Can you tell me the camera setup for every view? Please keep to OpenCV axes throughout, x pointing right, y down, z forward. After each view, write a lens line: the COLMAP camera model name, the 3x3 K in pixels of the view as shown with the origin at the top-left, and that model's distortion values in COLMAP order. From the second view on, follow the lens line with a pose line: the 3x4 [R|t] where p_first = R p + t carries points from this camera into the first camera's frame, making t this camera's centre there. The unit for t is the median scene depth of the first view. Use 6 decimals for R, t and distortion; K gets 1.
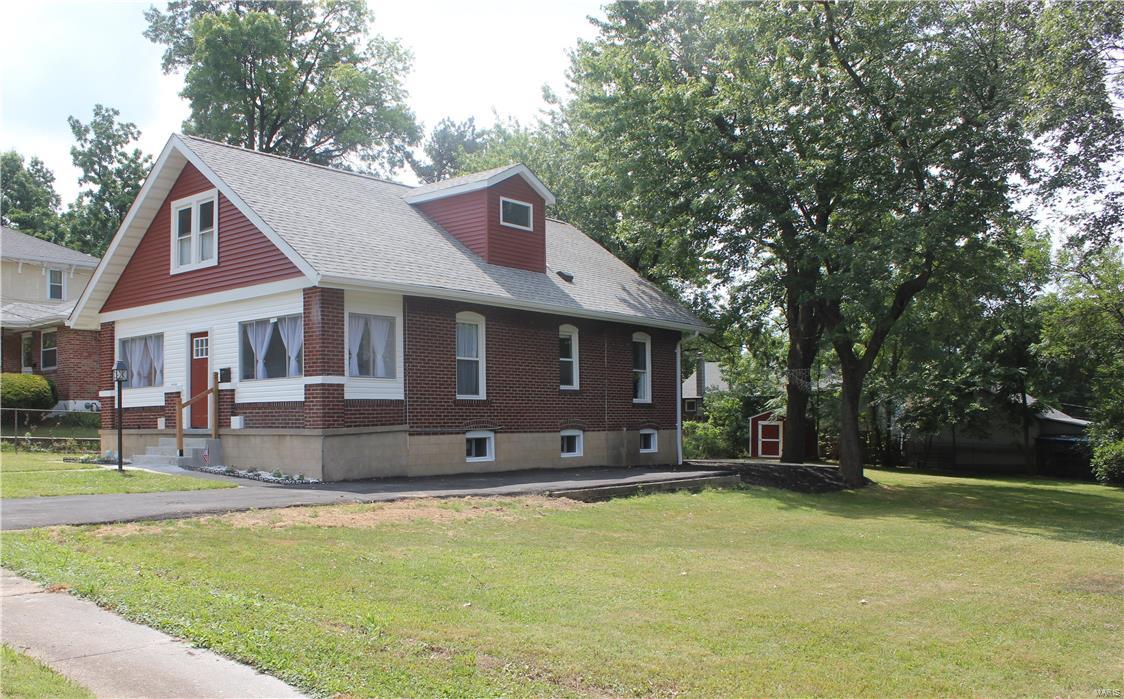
lens RADIAL K [[983.1, 0, 561.4], [0, 983.1, 342.9], [0, 0, 1]] dist [0.009178, 0.008165]
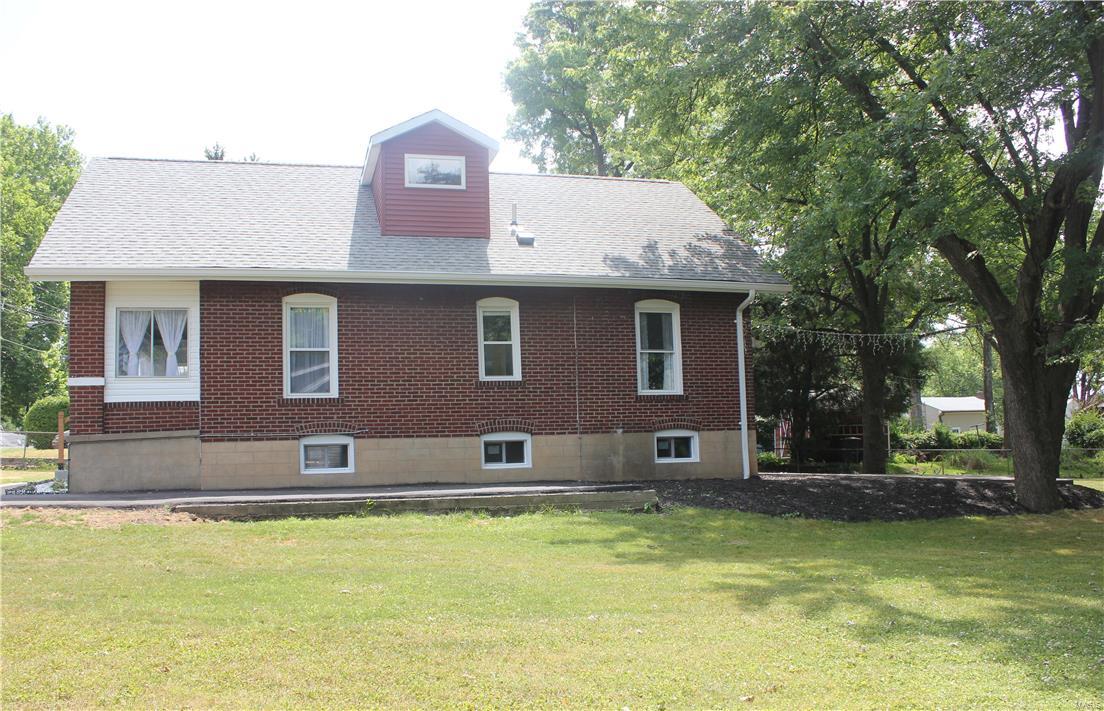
lens RADIAL K [[757.9, 0, 551.6], [0, 757.9, 351.6], [0, 0, 1]] dist [-0.006912, 0.000975]
pose [[0.759639, -0.066725, -0.646913, 0.476047], [0.062734, 0.997602, -0.029231, 0.049449], [0.647312, -0.018378, 0.762003, 0.639113]]
